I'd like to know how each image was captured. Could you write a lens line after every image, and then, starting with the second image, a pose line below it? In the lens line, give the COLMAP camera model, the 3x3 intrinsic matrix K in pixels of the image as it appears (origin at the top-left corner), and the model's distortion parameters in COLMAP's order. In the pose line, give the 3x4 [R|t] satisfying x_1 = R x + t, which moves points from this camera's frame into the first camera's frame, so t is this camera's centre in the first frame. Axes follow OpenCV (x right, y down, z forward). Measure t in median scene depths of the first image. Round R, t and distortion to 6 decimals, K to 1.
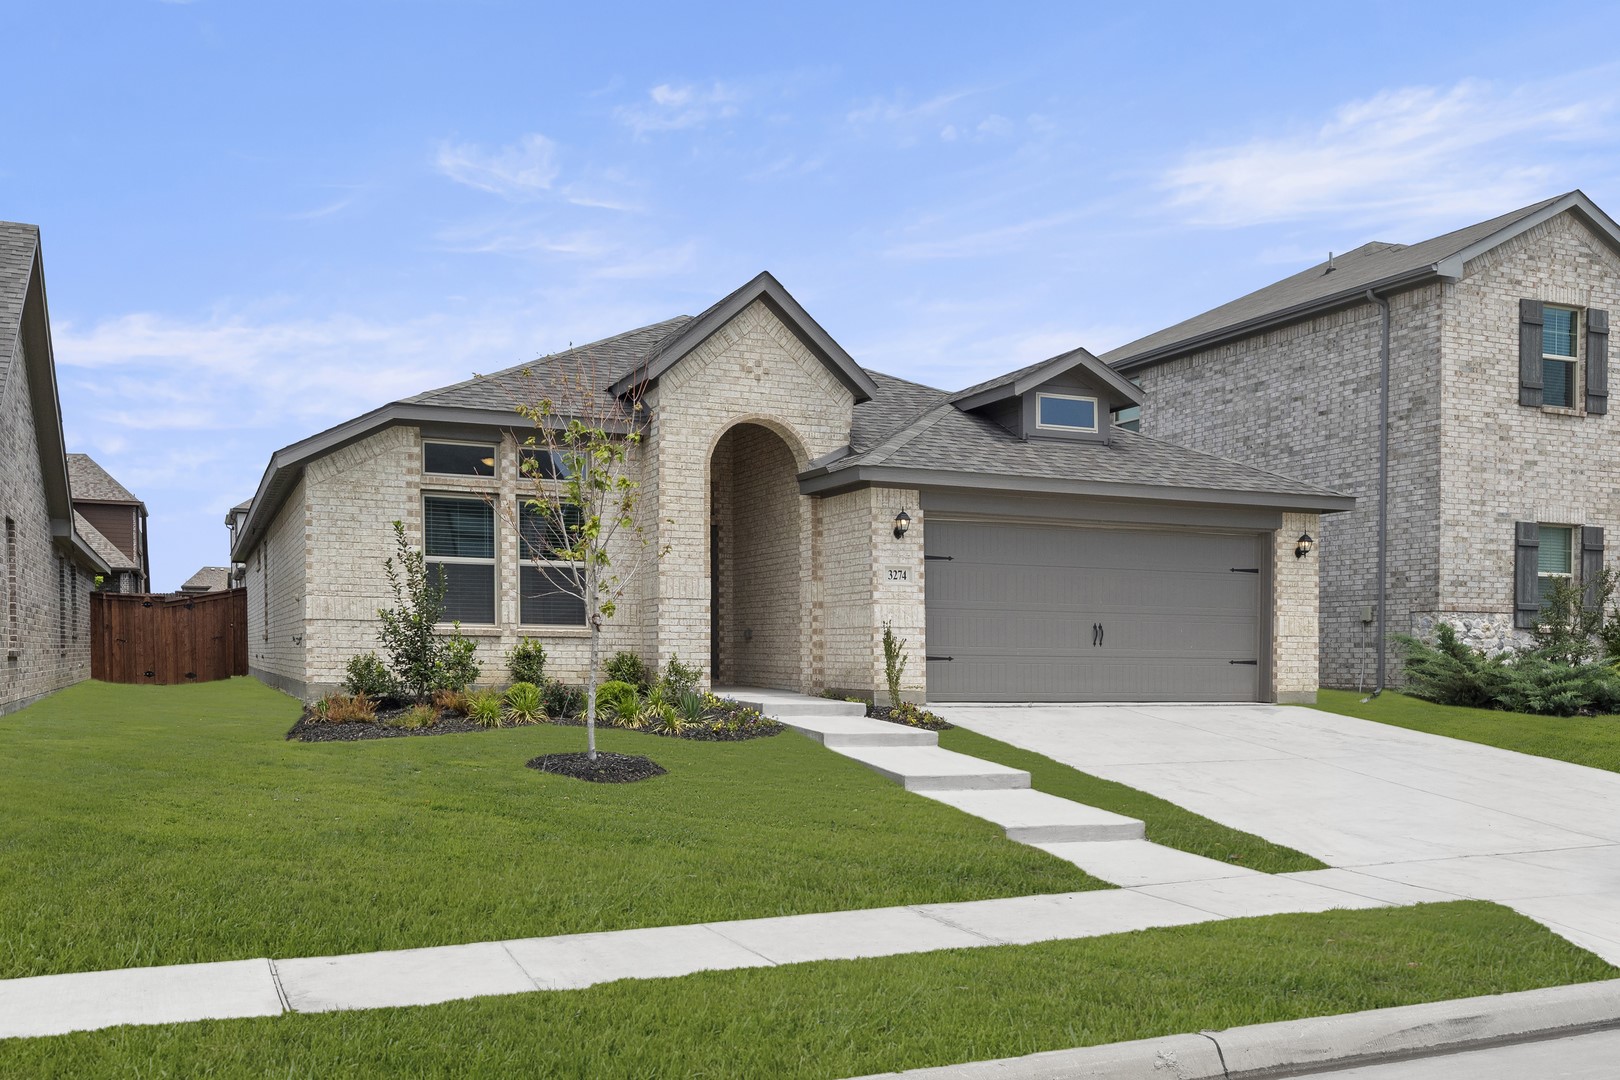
lens RADIAL K [[1073.8, 0, 810.1], [0, 1073.8, 591.2], [0, 0, 1]] dist [0.001073, -0.000638]
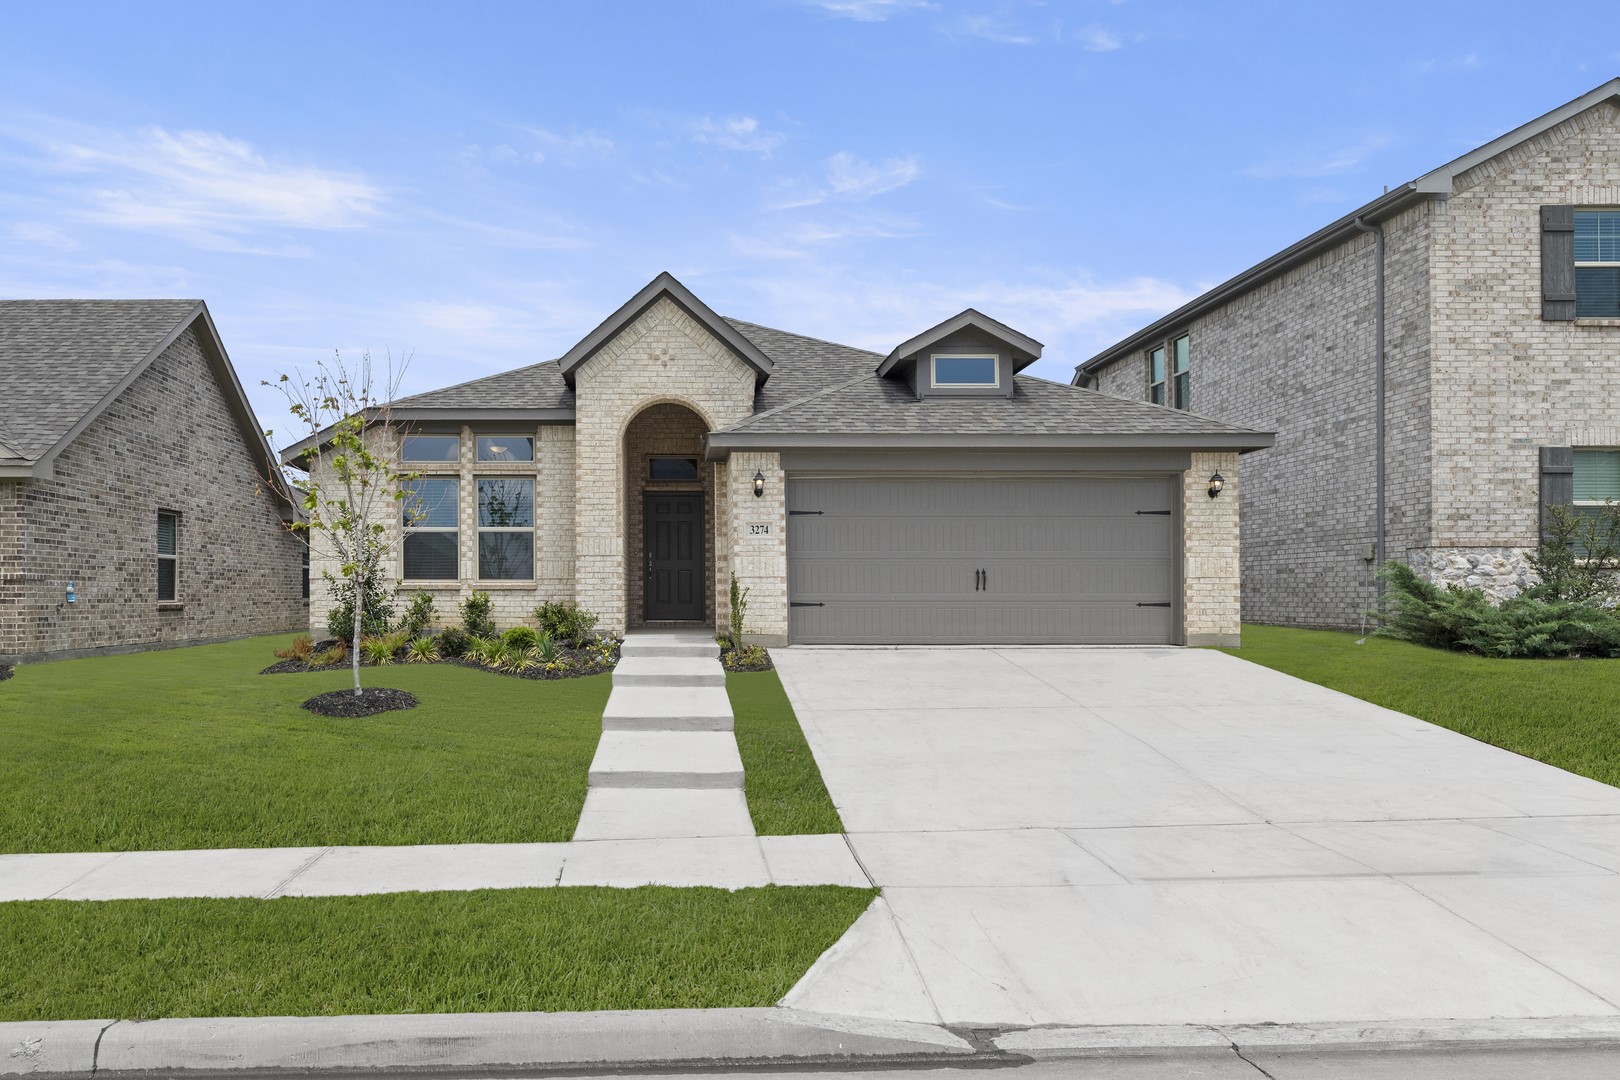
lens RADIAL K [[884.5, 0, 738.8], [0, 884.5, 532.7], [0, 0, 1]] dist [-0.003490, 0.001339]
pose [[0.956739, -0.031981, -0.289184, 0.238378], [0.028197, 0.999454, -0.017244, 0.002258], [0.289577, 0.008344, 0.957118, 0.087052]]
